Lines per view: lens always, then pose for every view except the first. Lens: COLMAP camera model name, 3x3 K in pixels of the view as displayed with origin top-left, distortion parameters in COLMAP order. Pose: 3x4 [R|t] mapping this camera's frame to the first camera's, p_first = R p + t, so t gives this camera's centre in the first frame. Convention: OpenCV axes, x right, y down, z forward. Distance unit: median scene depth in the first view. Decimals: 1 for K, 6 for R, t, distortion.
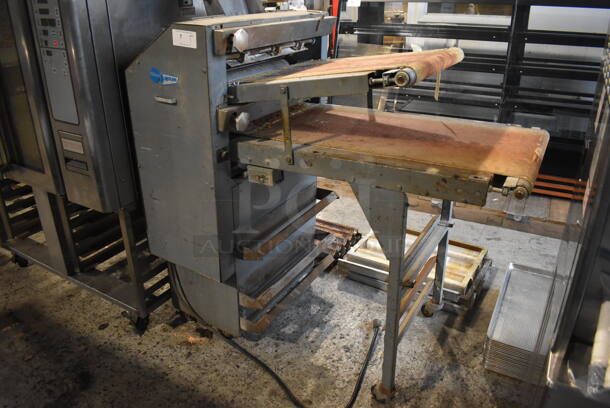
lens RADIAL K [[471.7, 0, 302.1], [0, 471.7, 200.2], [0, 0, 1]] dist [-0.094105, 0.013579]
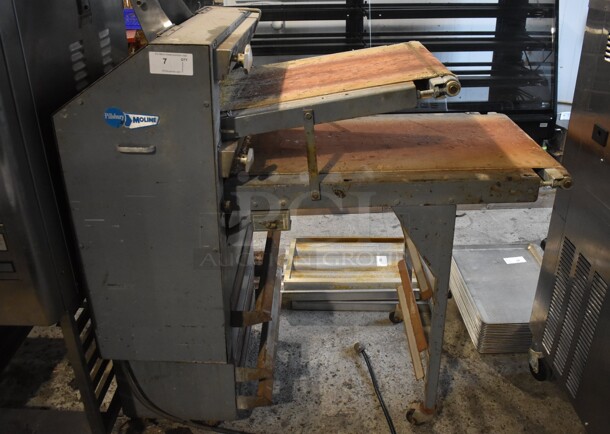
lens RADIAL K [[545.7, 0, 318.2], [0, 545.7, 216.1], [0, 0, 1]] dist [-0.092230, 0.013671]
pose [[0.857318, -0.227325, 0.461875, -0.380839], [0.212156, 0.973502, 0.085340, -0.104054], [-0.469037, 0.024826, 0.882830, 0.111321]]
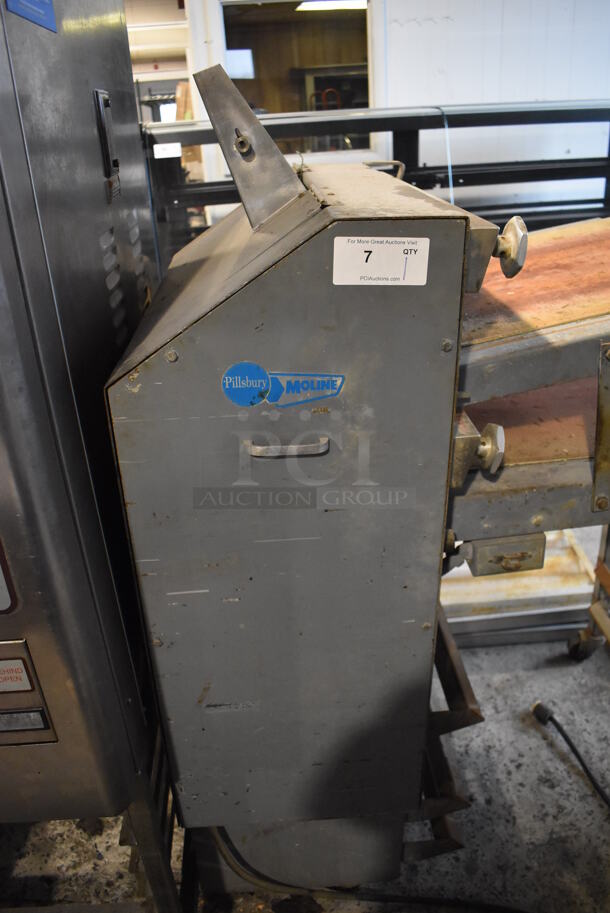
lens RADIAL K [[706.0, 0, 306.5], [0, 706.0, 464.5], [0, 0, 1]] dist [-0.094105, 0.013579]
pose [[0.820521, -0.293498, 0.490514, -0.445888], [0.281225, 0.954353, 0.100609, -0.208358], [-0.497653, 0.055393, 0.865606, 0.453900]]
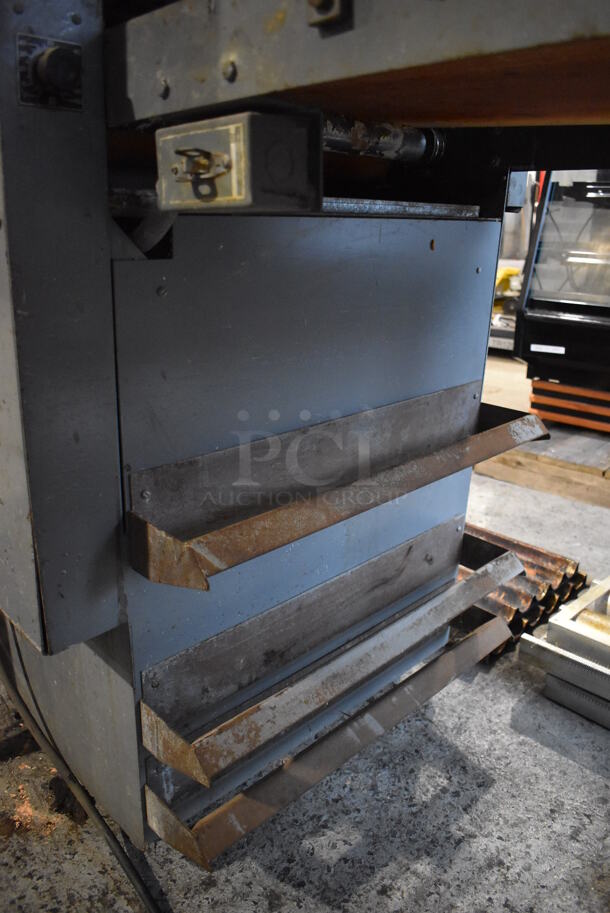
lens RADIAL K [[706.0, 0, 308.2], [0, 706.0, 460.8], [0, 0, 1]] dist [-0.094105, 0.013579]
pose [[0.970332, 0.107406, -0.216610, 0.029619], [-0.126760, 0.988902, -0.077492, 0.078721], [0.205883, 0.102651, 0.973178, 0.617881]]
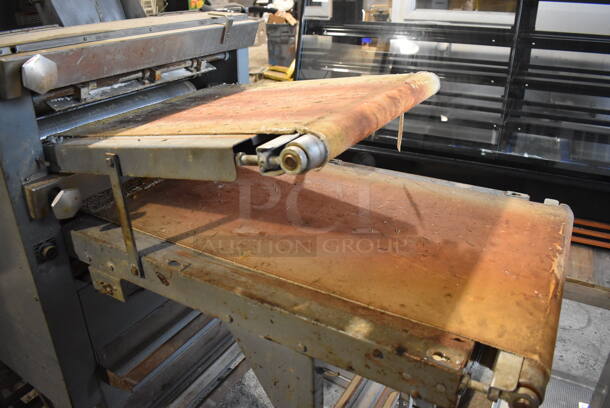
lens RADIAL K [[471.7, 0, 301.4], [0, 471.7, 201.2], [0, 0, 1]] dist [-0.094105, 0.013579]
pose [[0.999984, 0.004319, -0.003685, 0.146887], [-0.004256, 0.999847, 0.016953, -0.146754], [0.003758, -0.016937, 0.999849, 0.324070]]
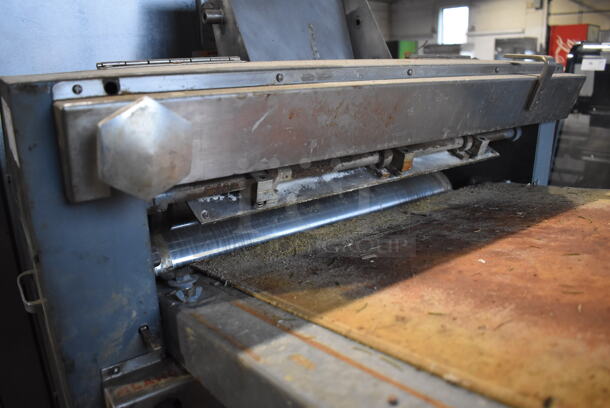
lens RADIAL K [[471.7, 0, 310.4], [0, 471.7, 203.2], [0, 0, 1]] dist [-0.094105, 0.013579]
pose [[0.921409, 0.095969, -0.376557, 0.017663], [-0.147156, 0.983028, -0.109546, -0.228610], [0.359653, 0.156349, 0.919894, 0.622378]]
